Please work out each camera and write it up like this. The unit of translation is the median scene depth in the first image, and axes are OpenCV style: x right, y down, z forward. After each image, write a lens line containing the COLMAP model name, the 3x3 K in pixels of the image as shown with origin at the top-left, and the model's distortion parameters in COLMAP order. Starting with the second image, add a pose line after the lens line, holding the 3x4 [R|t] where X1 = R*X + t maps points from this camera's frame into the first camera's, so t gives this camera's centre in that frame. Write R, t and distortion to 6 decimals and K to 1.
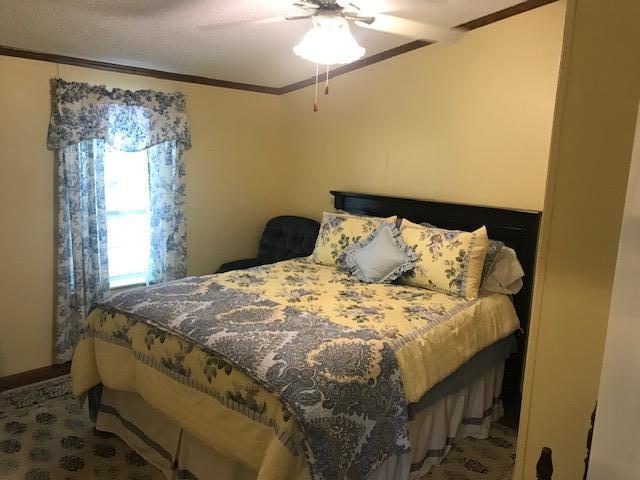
lens RADIAL K [[522.3, 0, 323.4], [0, 522.3, 236.6], [0, 0, 1]] dist [0.006834, 0.010535]
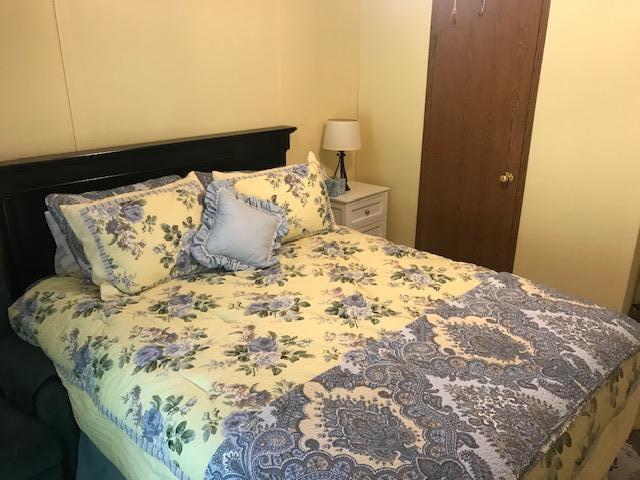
lens RADIAL K [[522.3, 0, 323.4], [0, 522.3, 236.6], [0, 0, 1]] dist [0.006834, 0.010535]
pose [[0.078907, -0.376182, 0.923180, -0.579856], [0.162641, 0.918517, 0.360381, -0.203923], [-0.983525, 0.121710, 0.133660, 0.847286]]
